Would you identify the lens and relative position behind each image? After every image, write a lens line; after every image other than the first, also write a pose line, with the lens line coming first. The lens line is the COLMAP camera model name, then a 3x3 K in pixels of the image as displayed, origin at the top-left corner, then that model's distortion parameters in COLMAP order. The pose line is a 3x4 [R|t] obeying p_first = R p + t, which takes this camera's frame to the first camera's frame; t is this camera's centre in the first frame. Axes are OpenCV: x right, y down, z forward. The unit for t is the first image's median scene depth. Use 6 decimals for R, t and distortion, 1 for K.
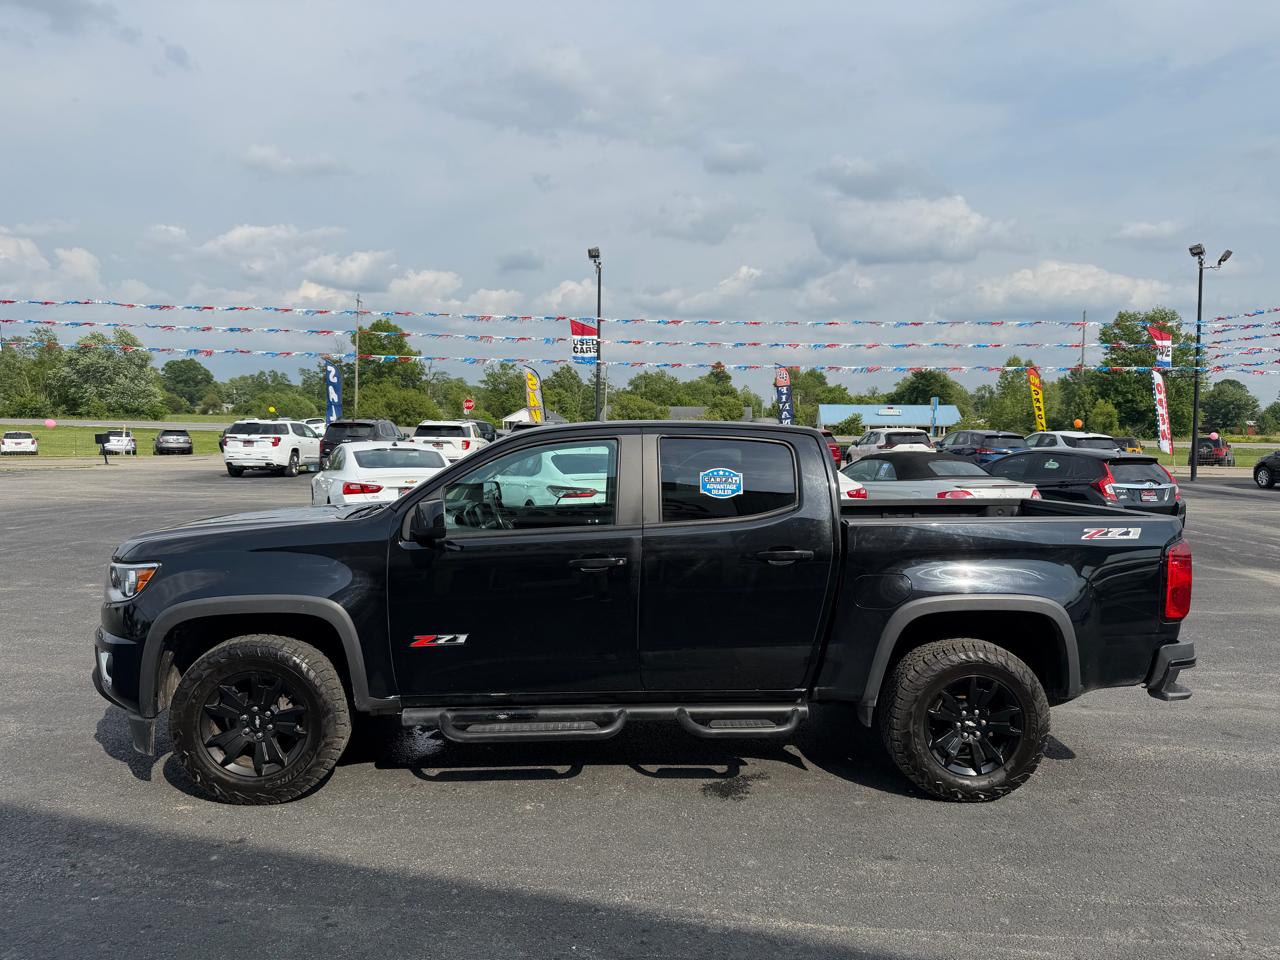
lens RADIAL K [[908.0, 0, 643.2], [0, 908.0, 484.9], [0, 0, 1]] dist [0.024916, -0.034004]
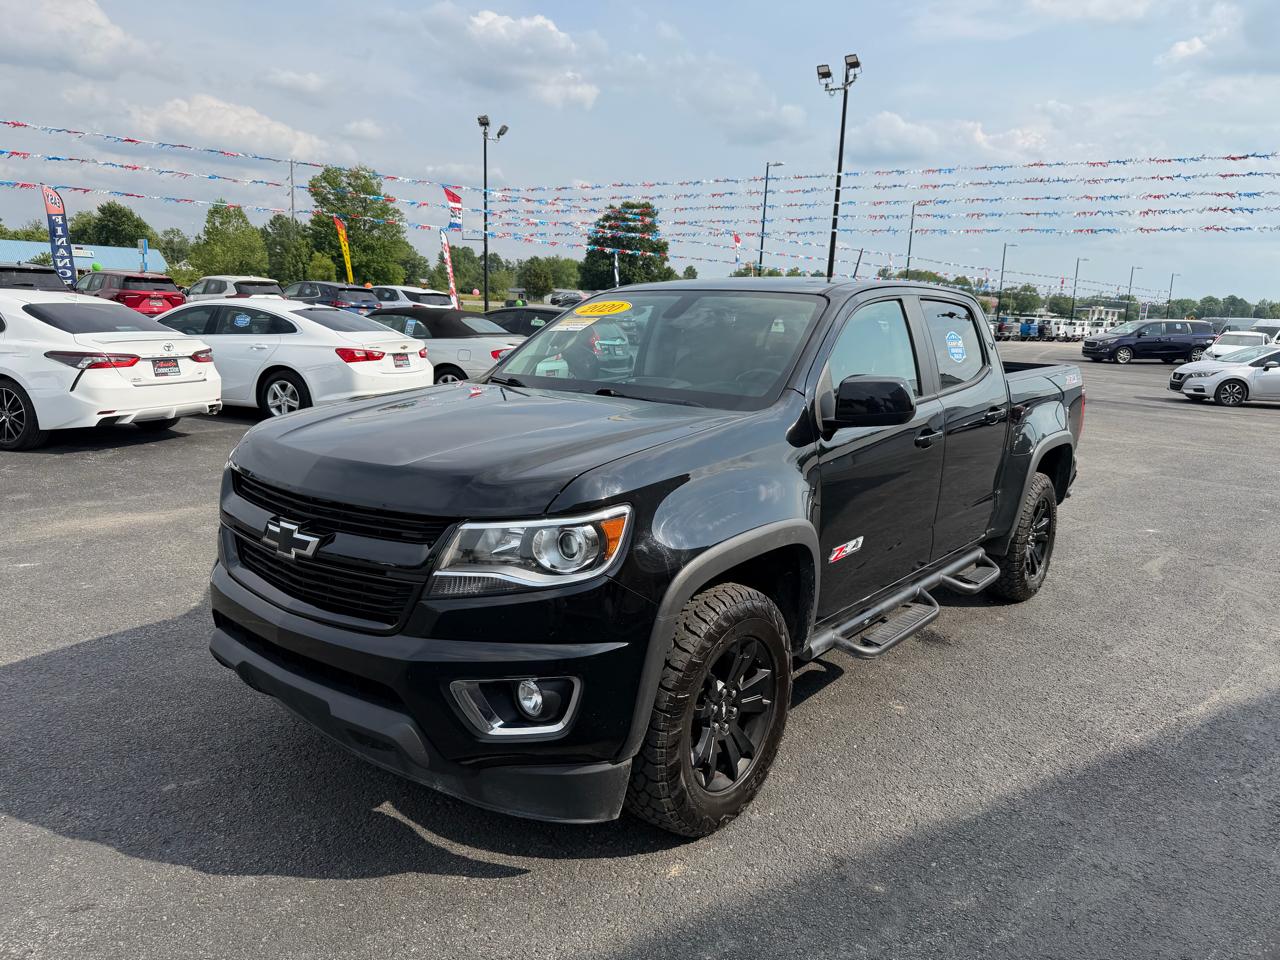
lens RADIAL K [[908.0, 0, 649.9], [0, 908.0, 479.4], [0, 0, 1]] dist [0.024916, -0.034004]
pose [[0.662332, -0.129369, 0.737957, -0.145496], [0.014226, 0.986973, 0.160255, -0.003574], [-0.749075, -0.095644, 0.655544, 0.093655]]
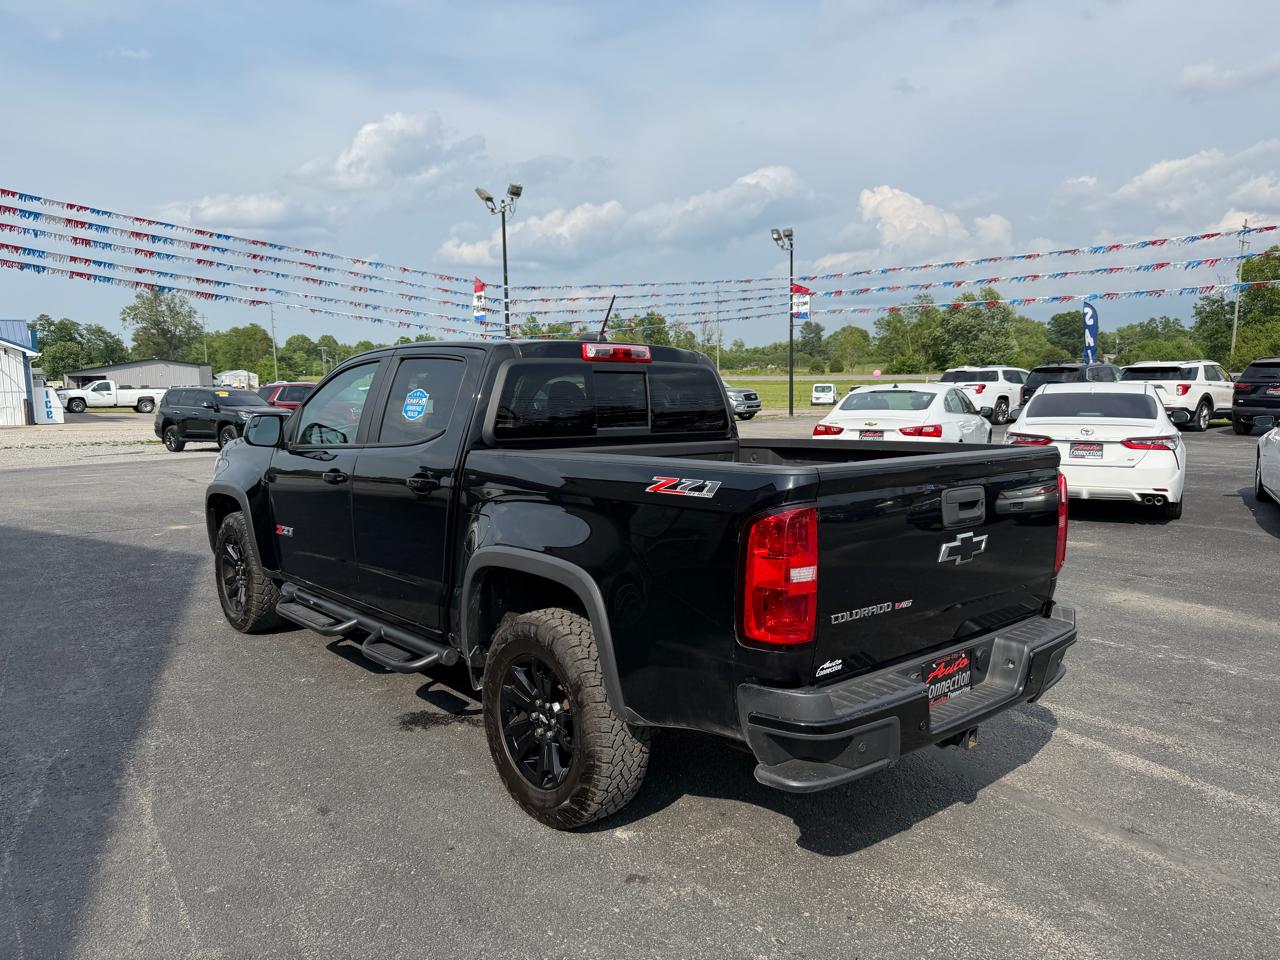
lens RADIAL K [[908.0, 0, 636.5], [0, 908.0, 488.2], [0, 0, 1]] dist [0.024916, -0.034004]
pose [[0.607769, 0.075024, -0.790562, 0.160862], [-0.031127, 0.997013, 0.070686, 0.001876], [0.793504, -0.018353, 0.608289, 0.097306]]
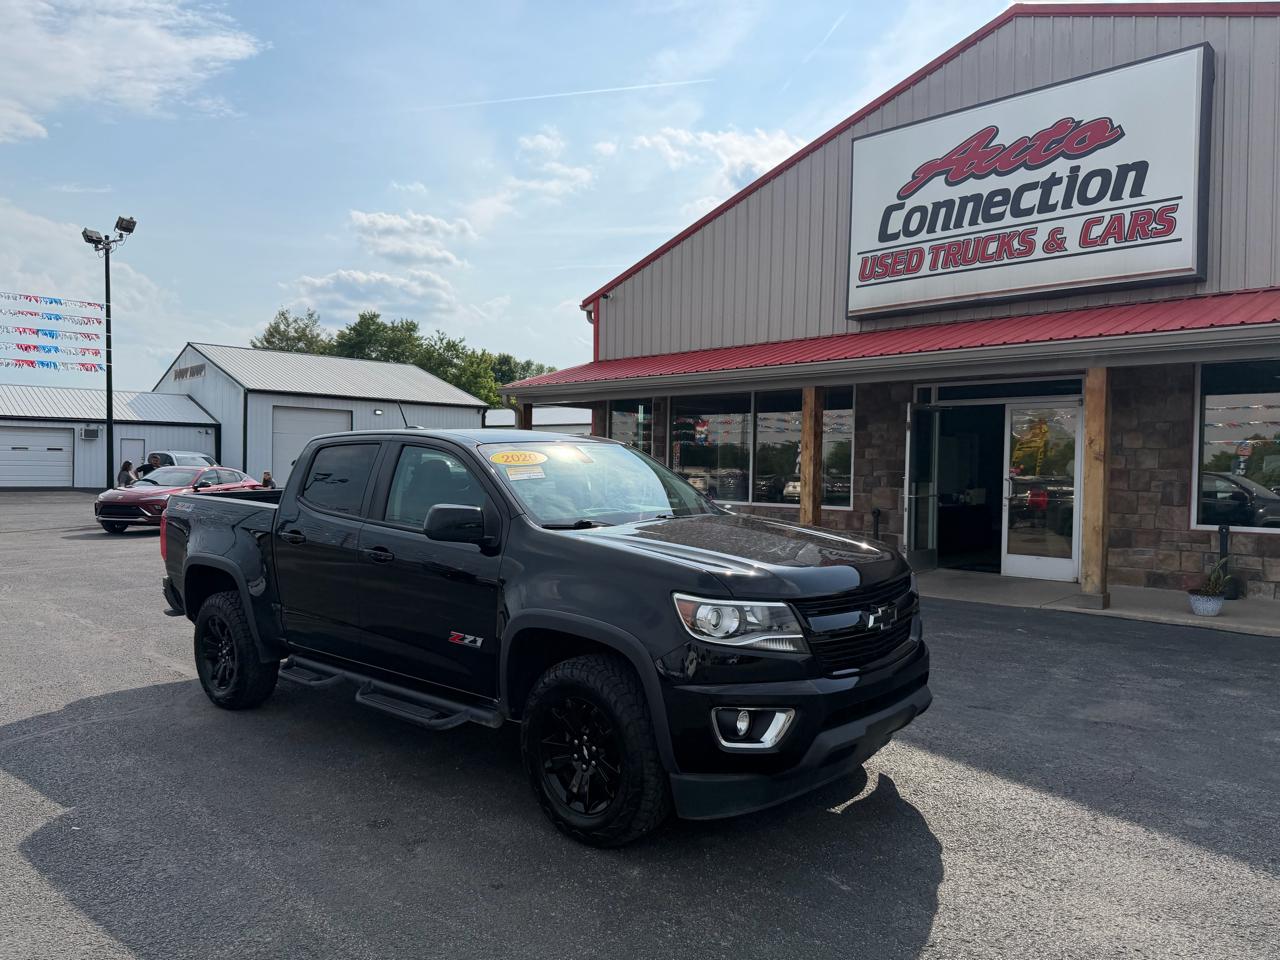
lens RADIAL K [[908.0, 0, 635.2], [0, 908.0, 474.2], [0, 0, 1]] dist [0.024916, -0.034004]
pose [[-0.714267, -0.032161, 0.699134, -0.173060], [0.024687, 0.997164, 0.071092, -0.016598], [-0.699438, 0.068038, -0.711448, 0.312904]]
